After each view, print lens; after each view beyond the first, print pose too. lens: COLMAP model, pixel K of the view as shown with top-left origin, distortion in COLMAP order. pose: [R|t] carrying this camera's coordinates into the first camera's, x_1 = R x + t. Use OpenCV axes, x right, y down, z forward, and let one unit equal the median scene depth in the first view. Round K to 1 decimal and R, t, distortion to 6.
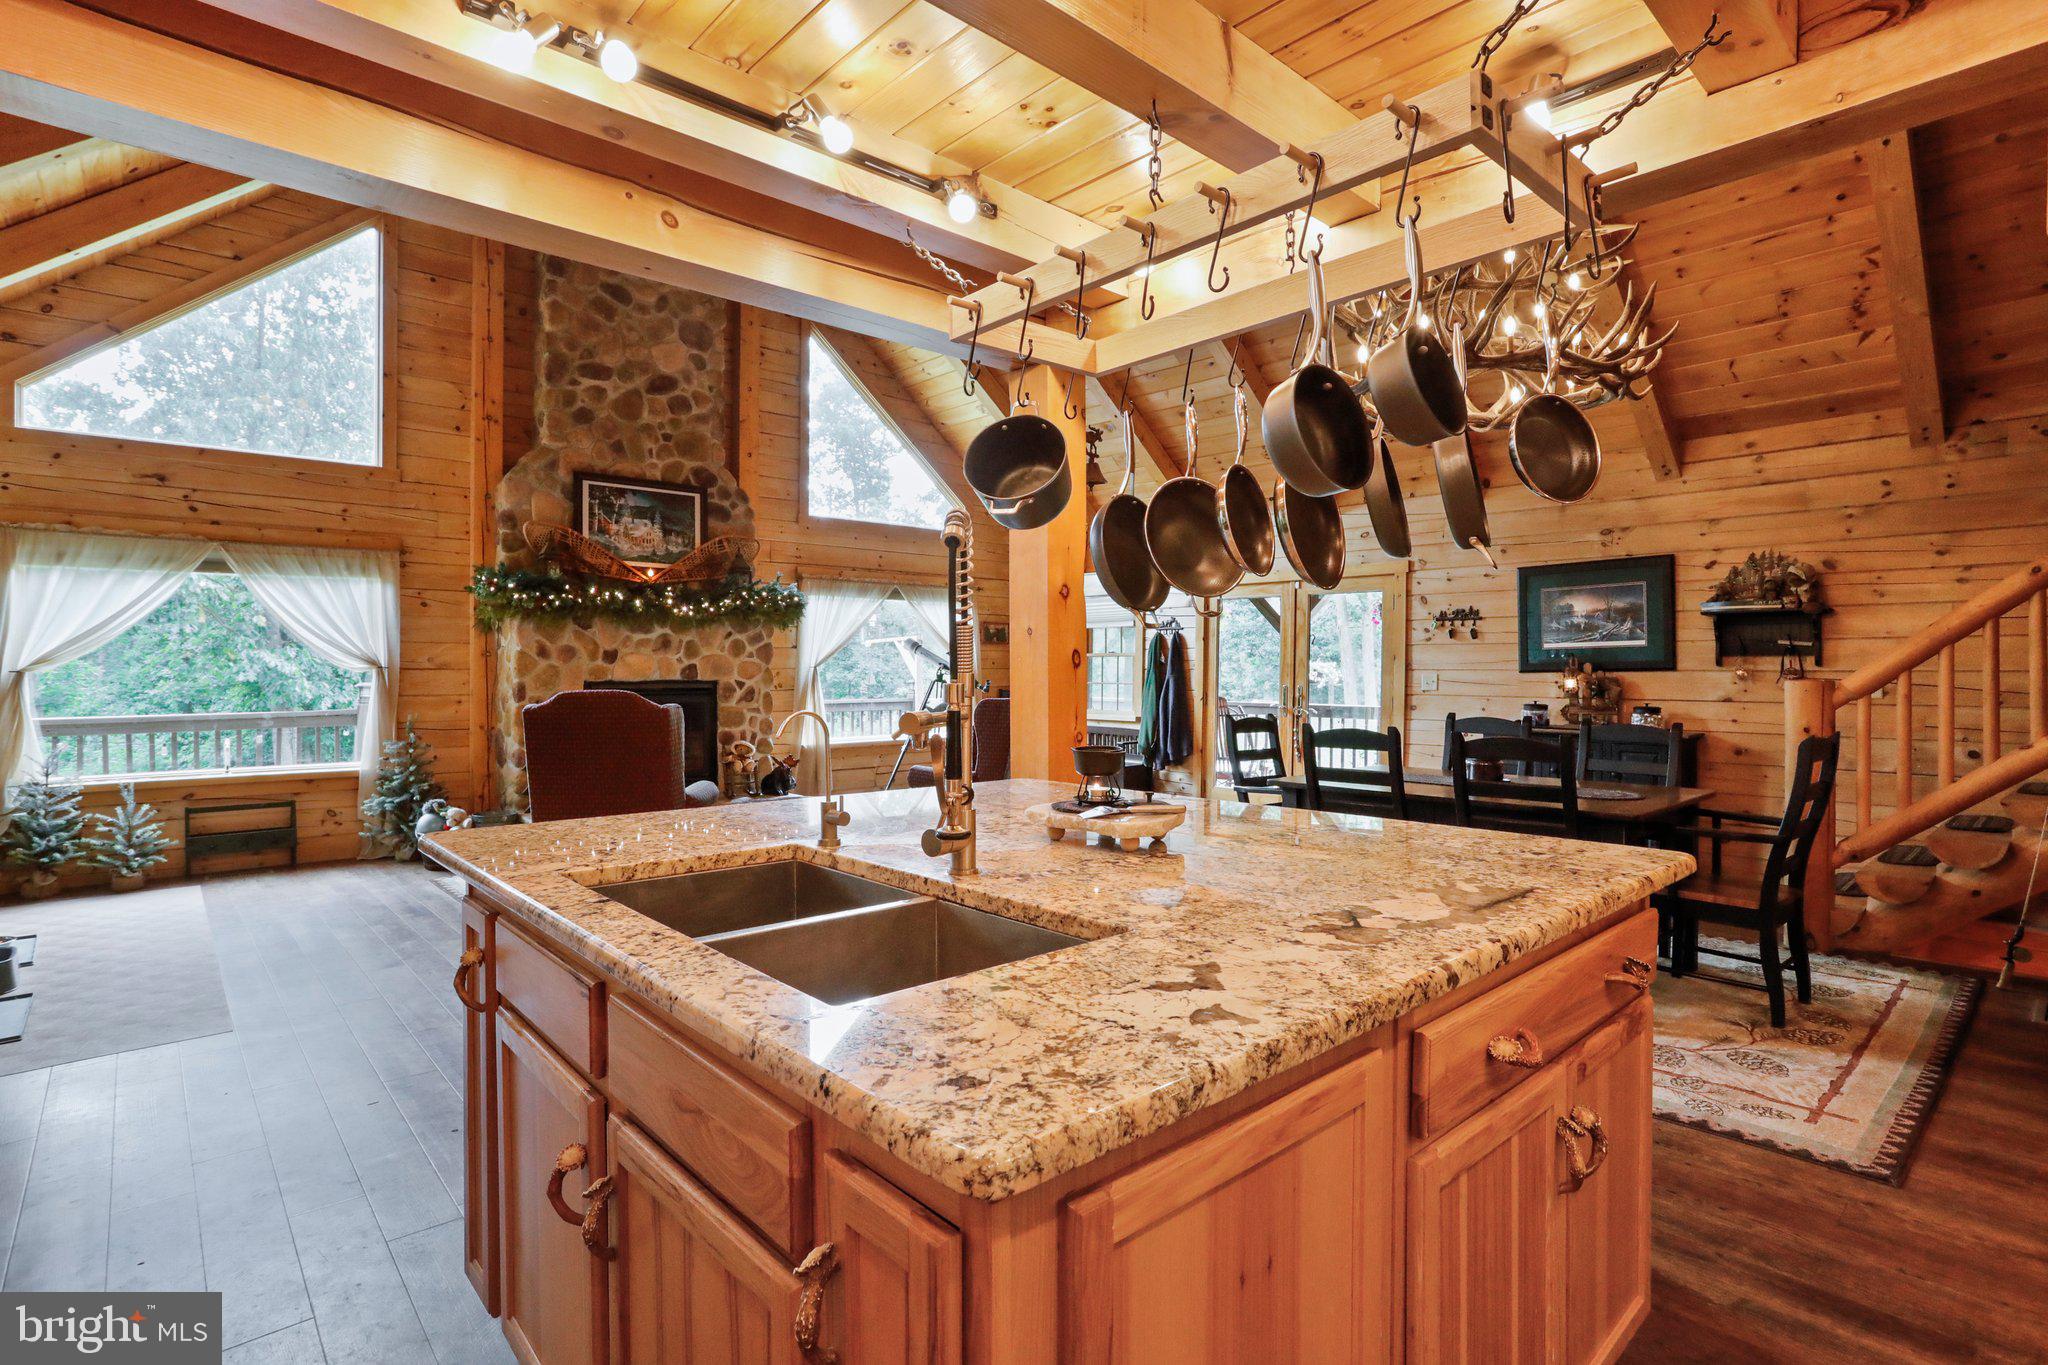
lens RADIAL K [[1016.8, 0, 1013.1], [0, 1016.8, 672.4], [0, 0, 1]] dist [-0.062346, 0.038801]
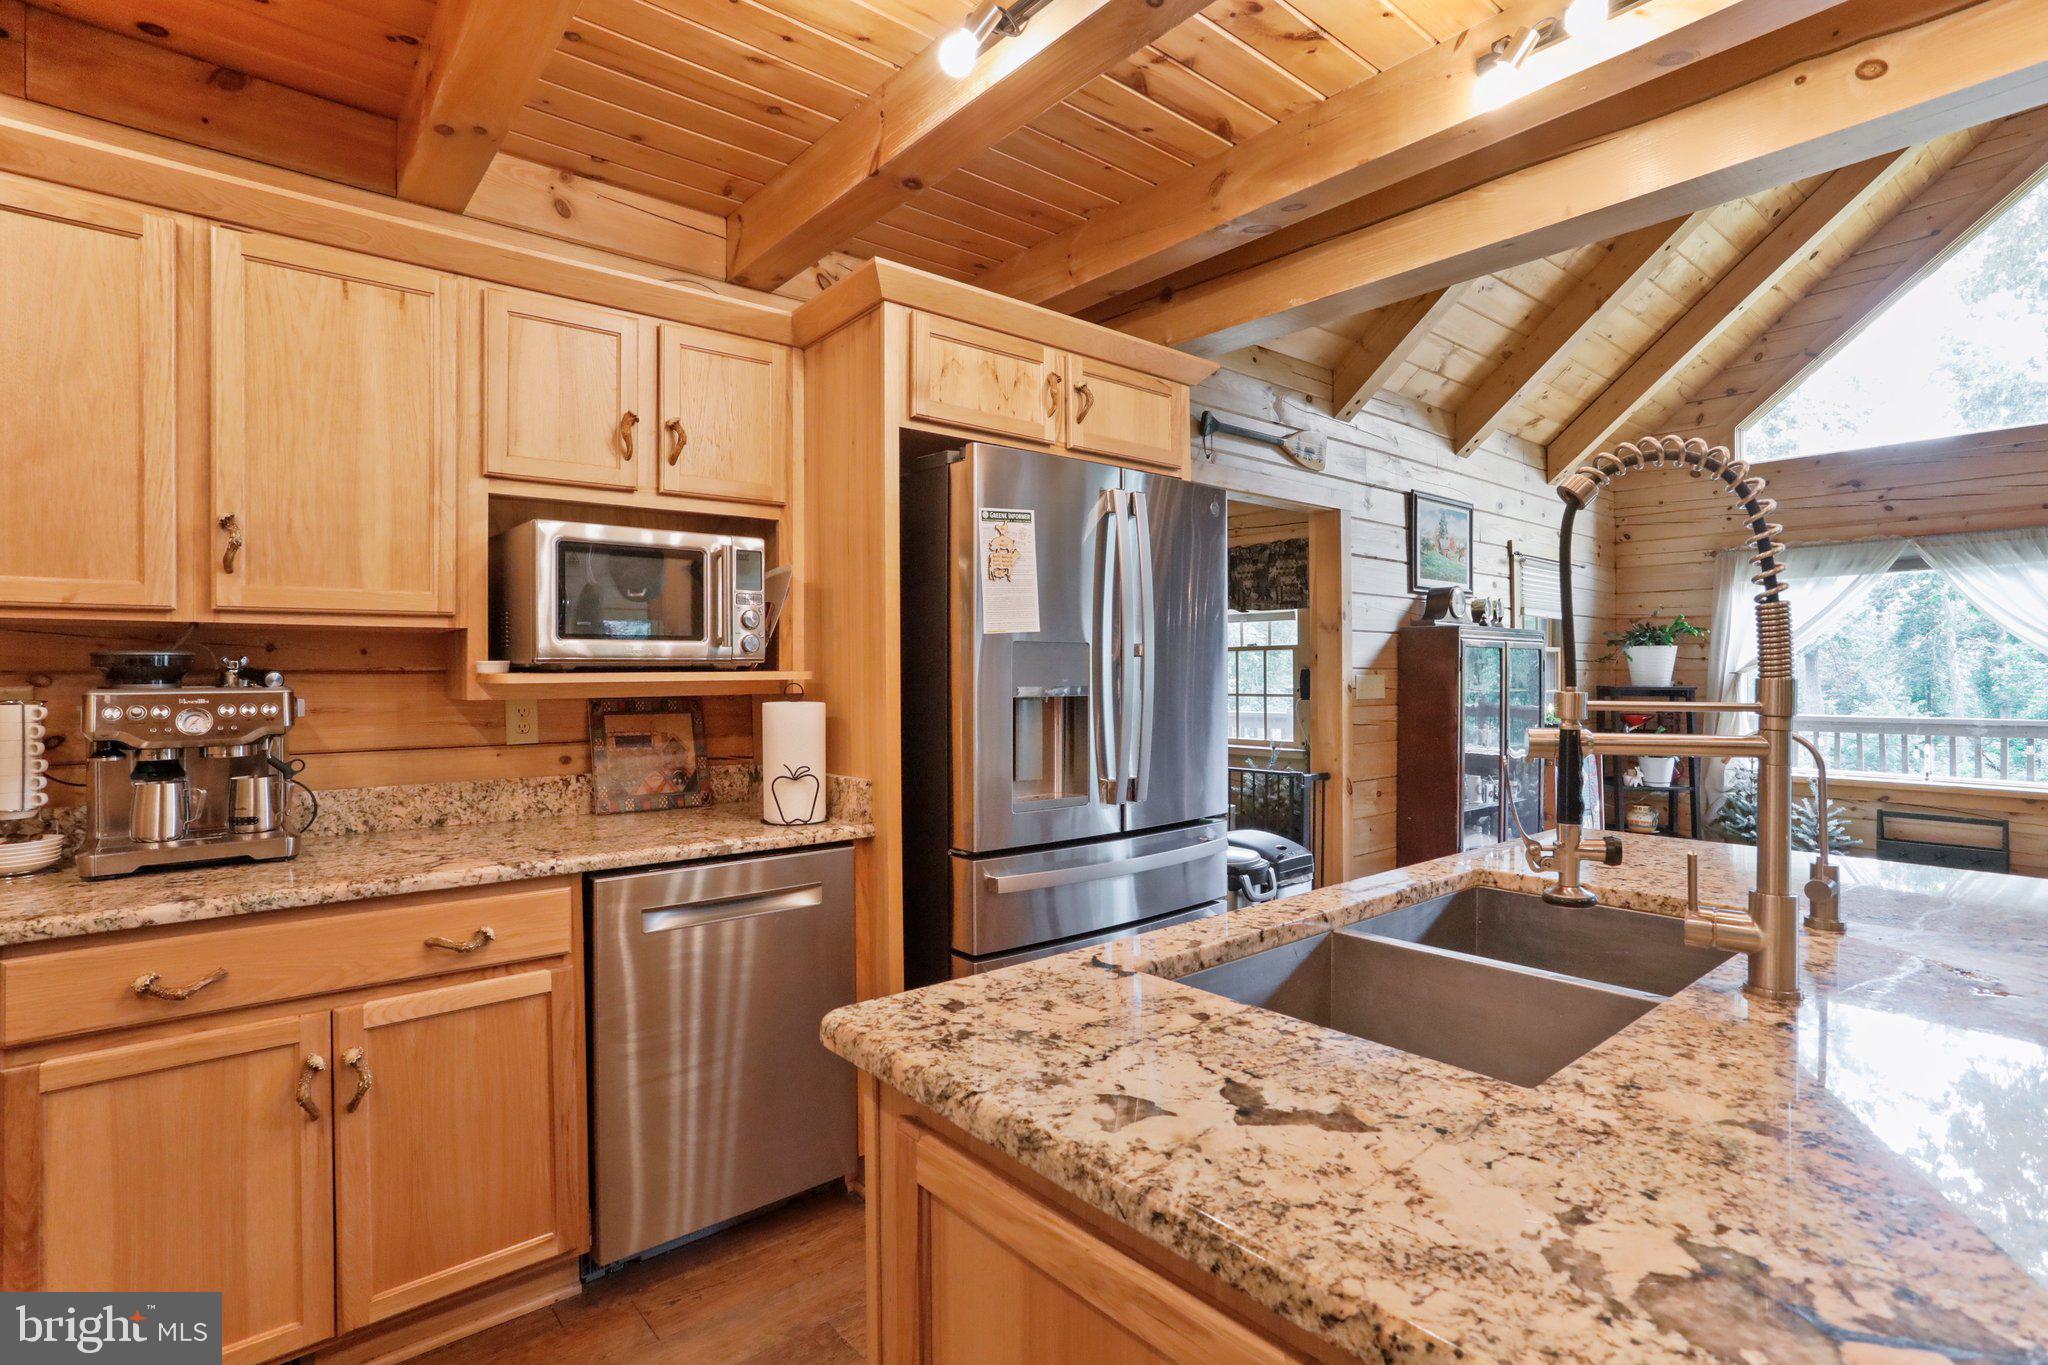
lens RADIAL K [[997.9, 0, 1013.0], [0, 997.9, 673.6], [0, 0, 1]] dist [-0.064580, 0.037035]
pose [[-0.036767, 0.002173, -0.999322, 0.159794], [-0.001536, 0.999996, 0.002231, -0.000810], [0.999323, 0.001617, -0.036763, 0.152390]]
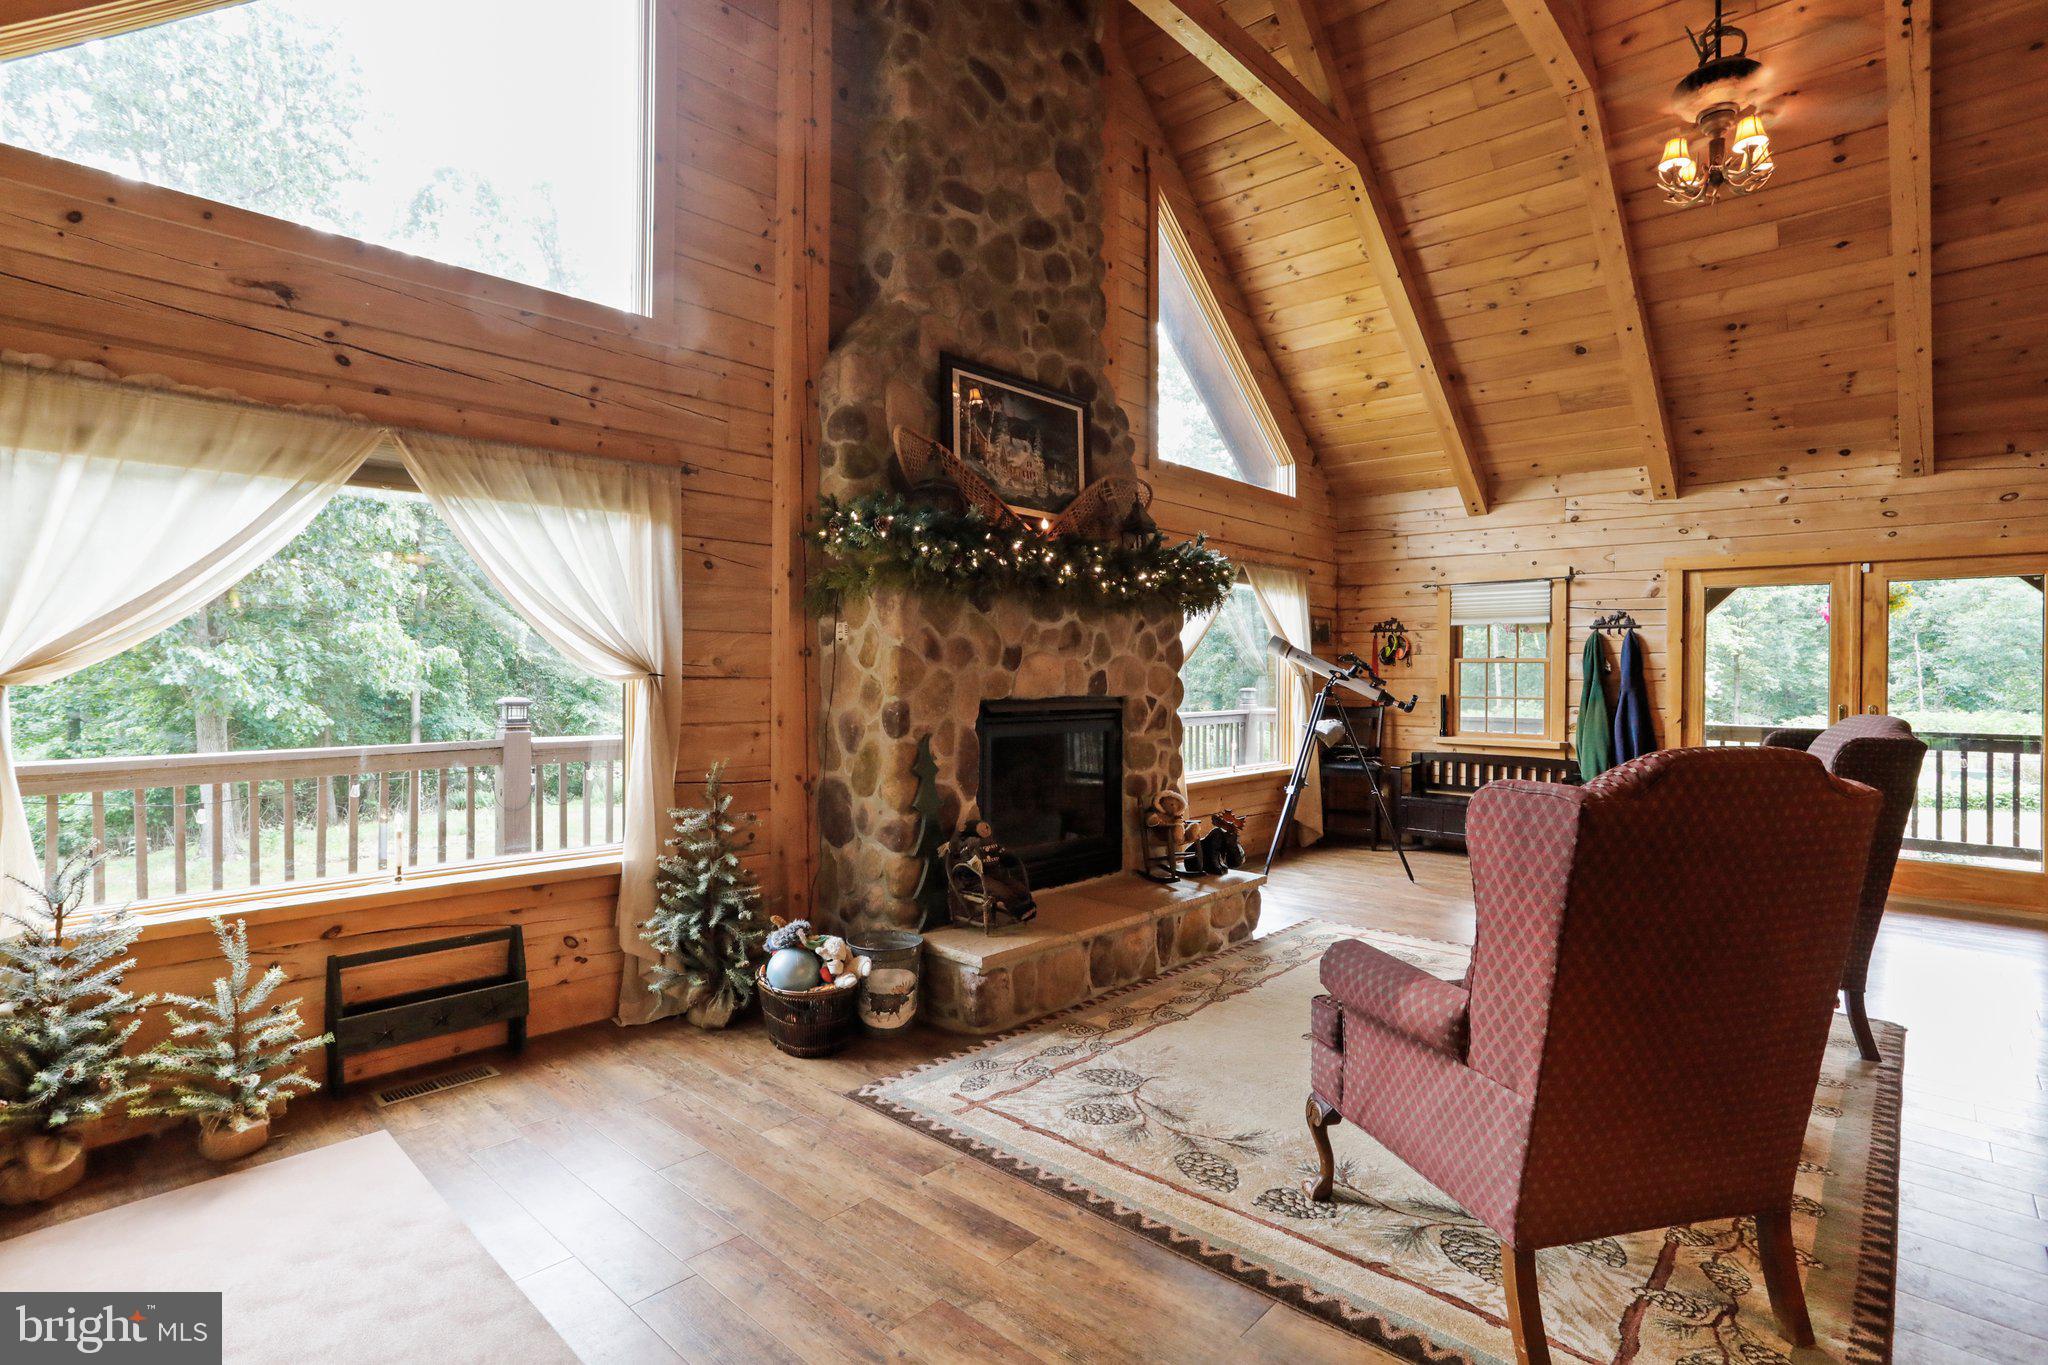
lens RADIAL K [[997.9, 0, 1013.0], [0, 997.9, 673.6], [0, 0, 1]] dist [-0.064580, 0.037035]
pose [[0.995600, 0.005366, 0.093549, -0.496072], [-0.005191, 0.999984, -0.002122, -0.005791], [-0.093559, 0.001627, 0.995612, 0.443021]]
